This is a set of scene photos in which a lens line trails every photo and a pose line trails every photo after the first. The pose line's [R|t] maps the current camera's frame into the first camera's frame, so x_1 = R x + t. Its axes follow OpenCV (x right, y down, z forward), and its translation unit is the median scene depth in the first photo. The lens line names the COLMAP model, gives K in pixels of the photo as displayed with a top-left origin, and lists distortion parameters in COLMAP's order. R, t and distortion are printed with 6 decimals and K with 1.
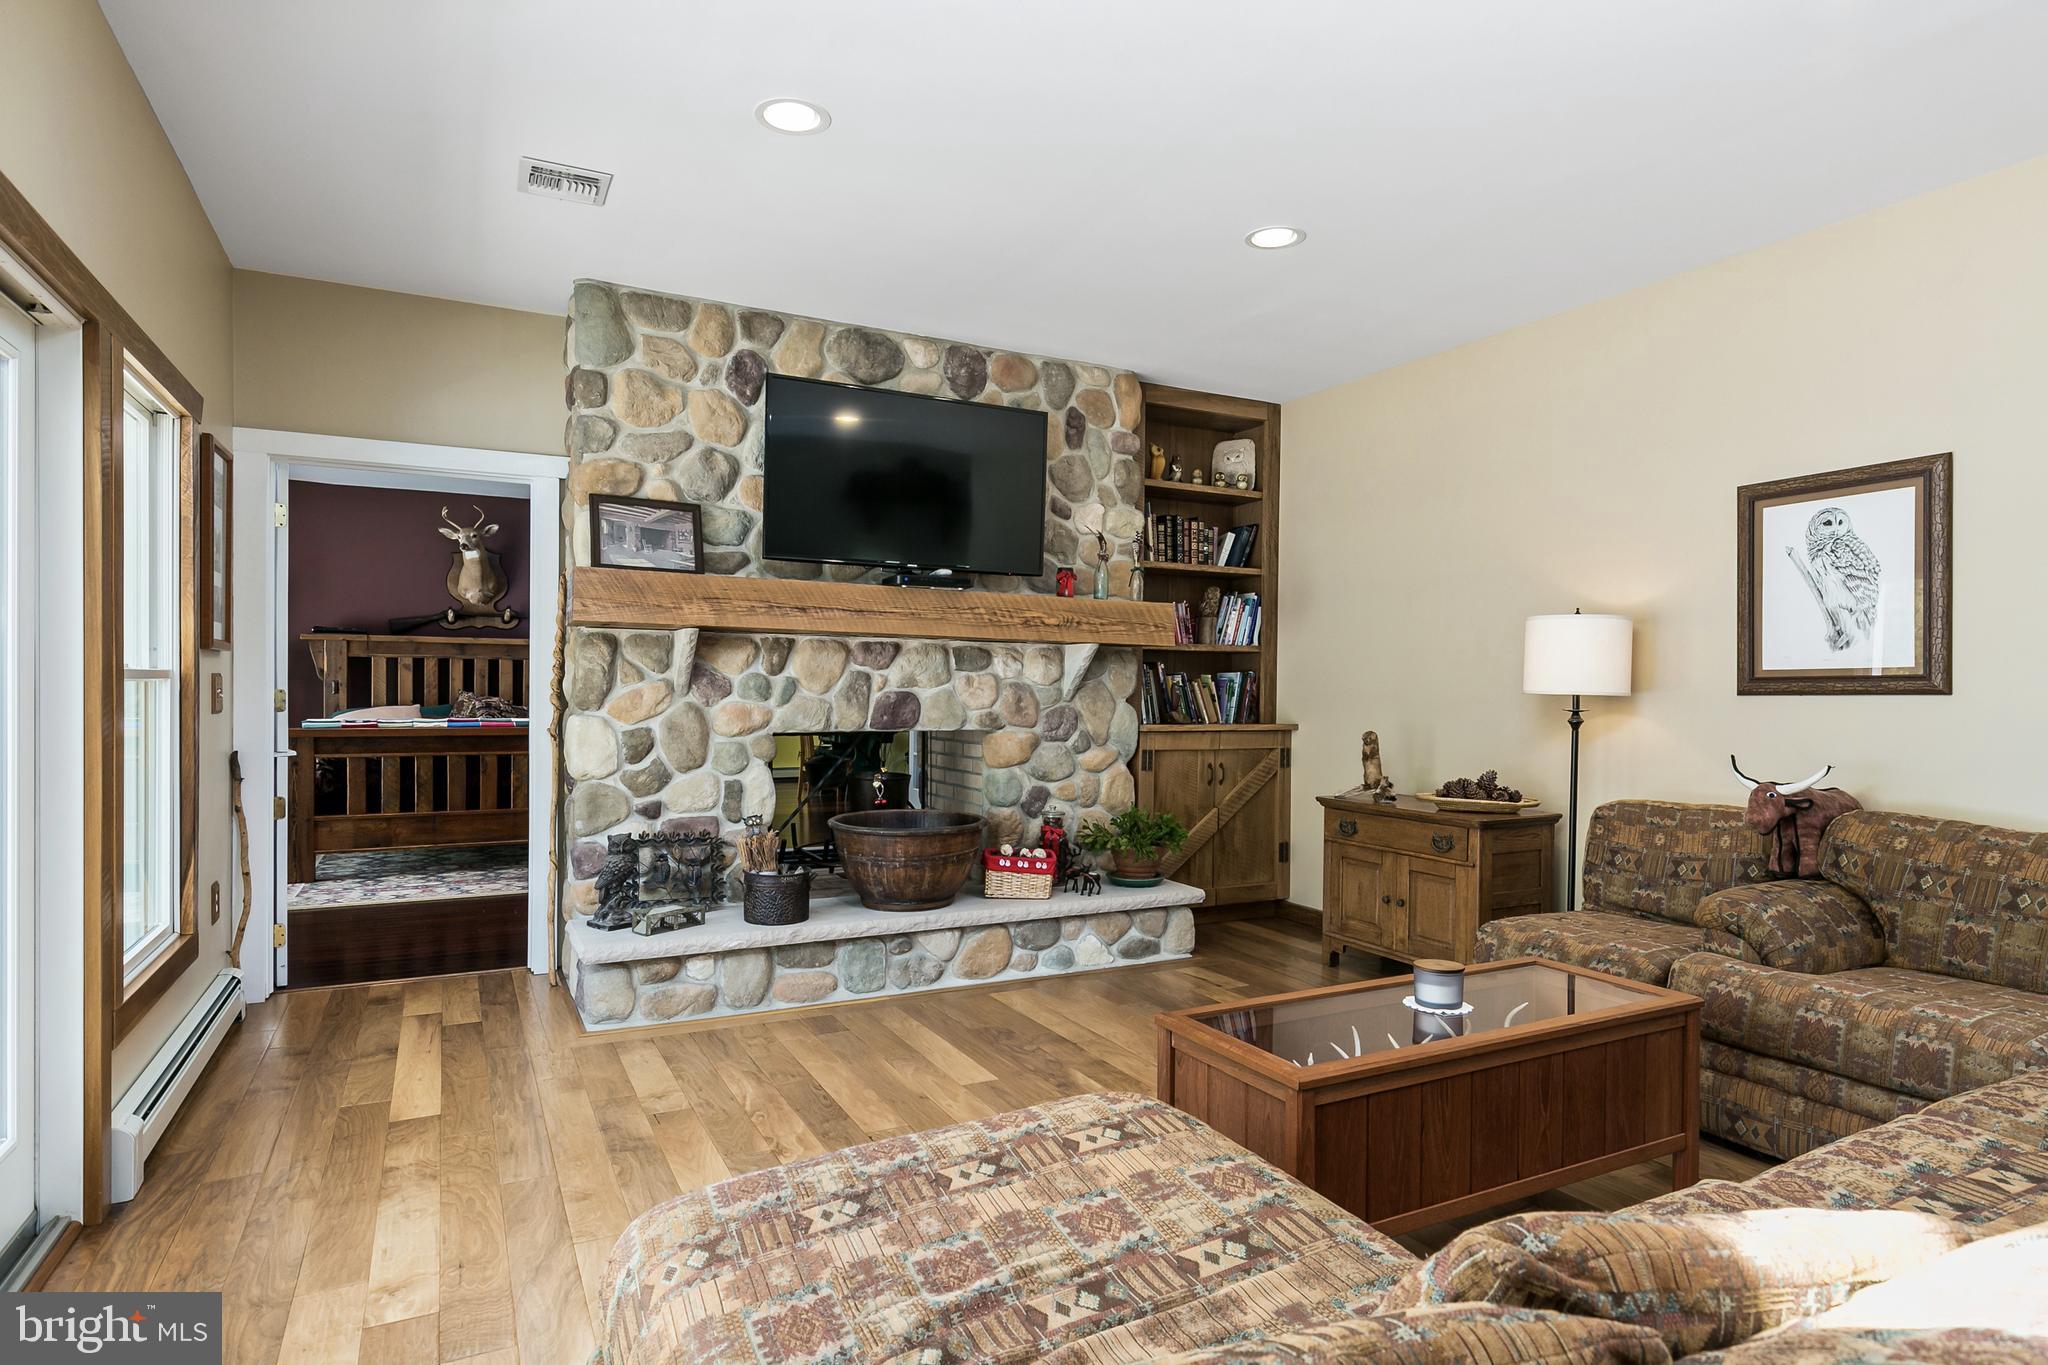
lens RADIAL K [[1117.1, 0, 1032.7], [0, 1117.1, 694.2], [0, 0, 1]] dist [0.004691, 0.000083]
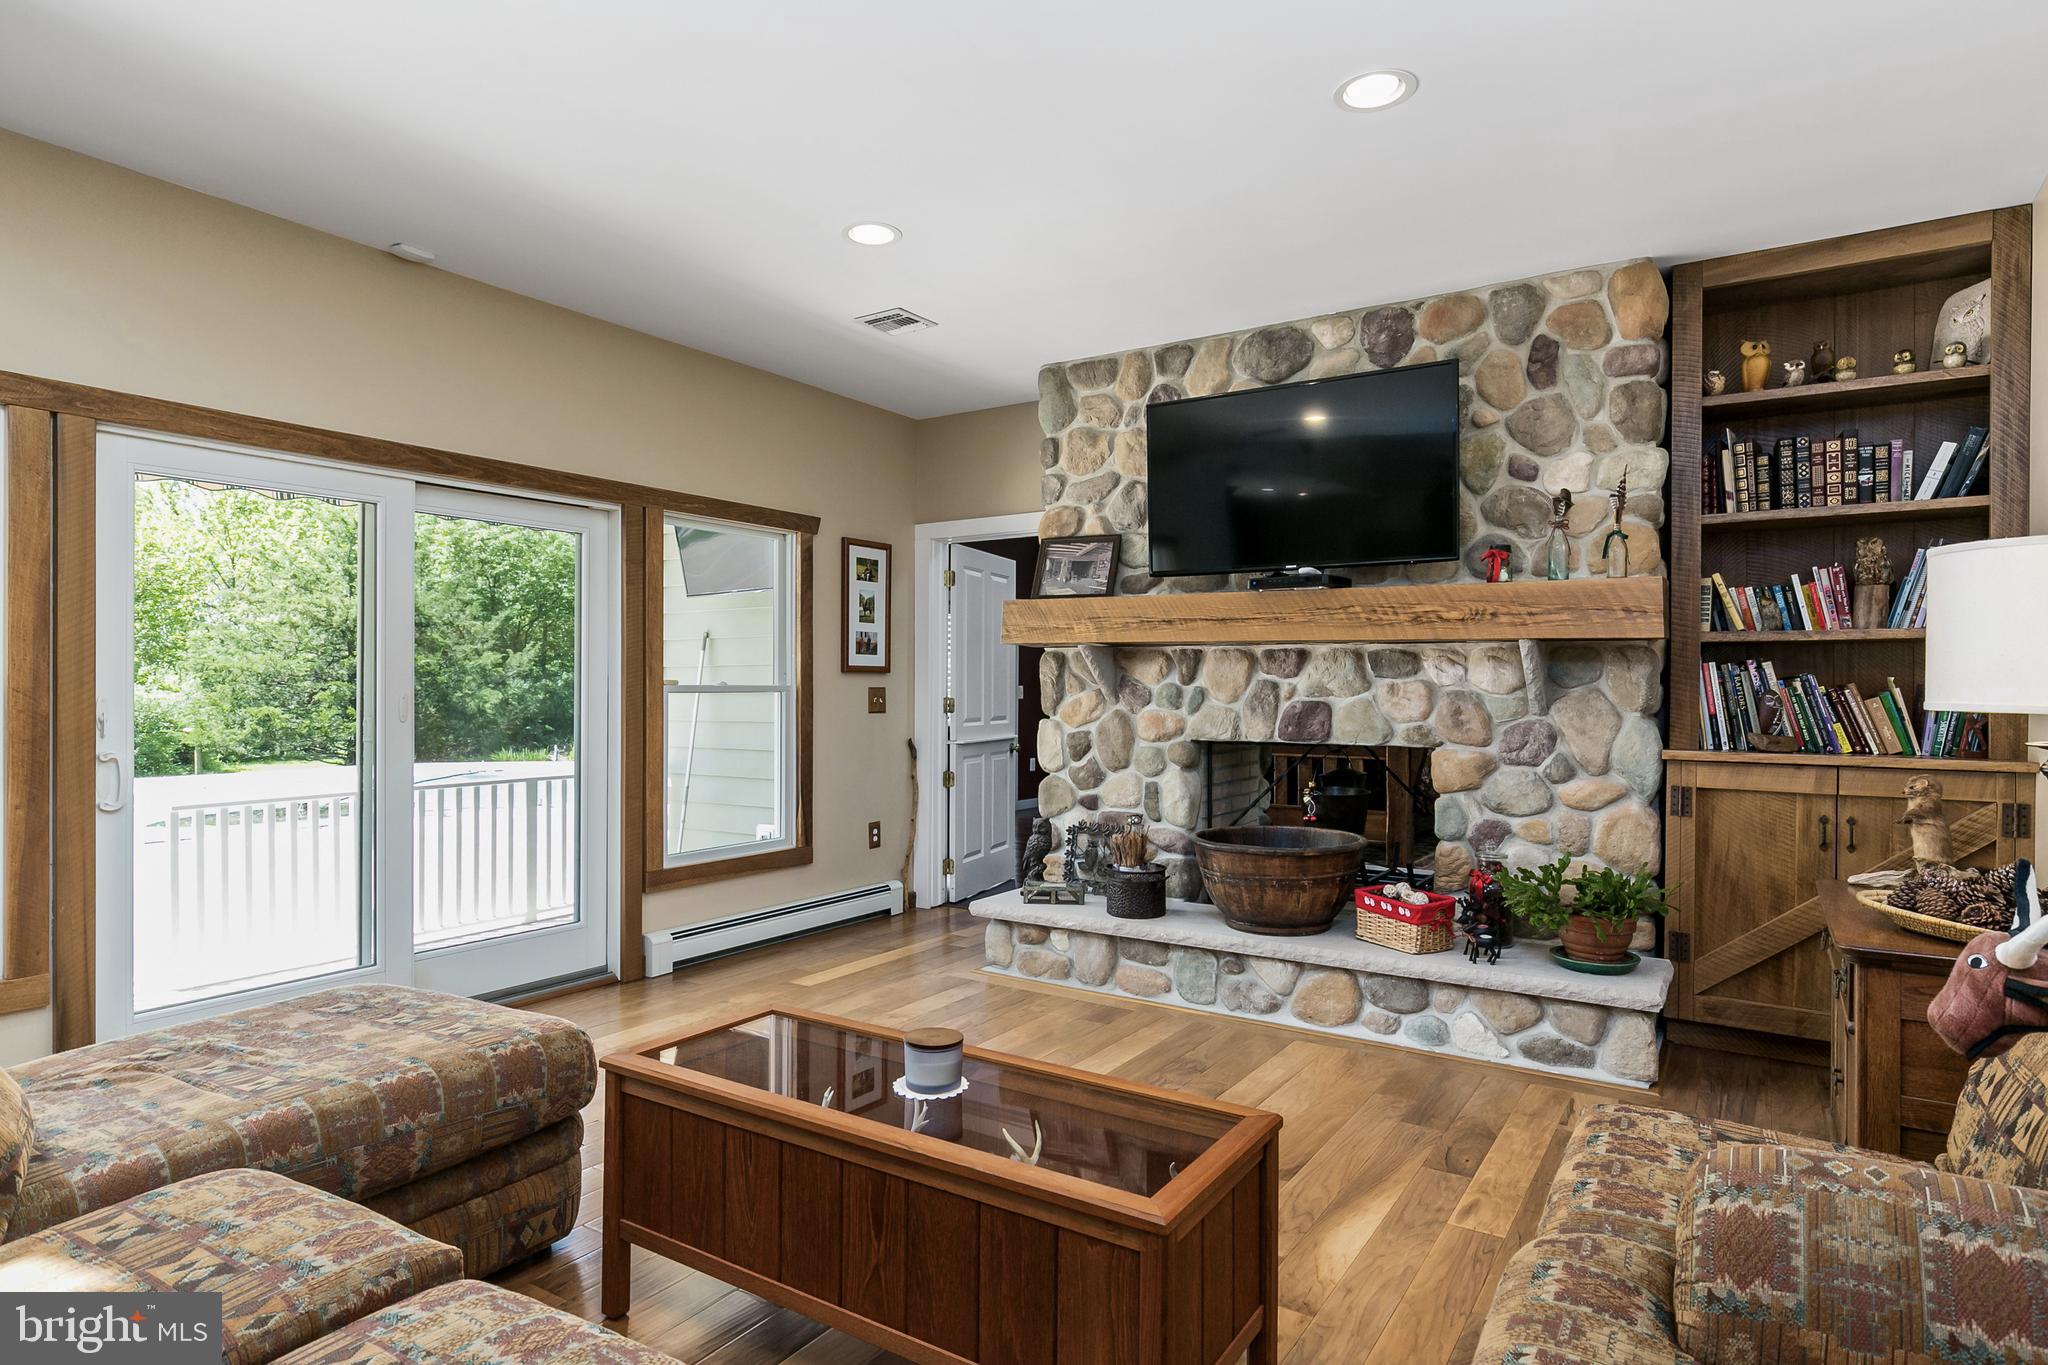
lens RADIAL K [[1100.7, 0, 1028.7], [0, 1100.7, 685.4], [0, 0, 1]] dist [0.001823, -0.000356]
pose [[0.491932, -0.009570, -0.870581, 0.579209], [-0.006581, 0.999870, -0.014710, -0.000512], [0.870609, 0.012966, 0.491805, 0.352135]]
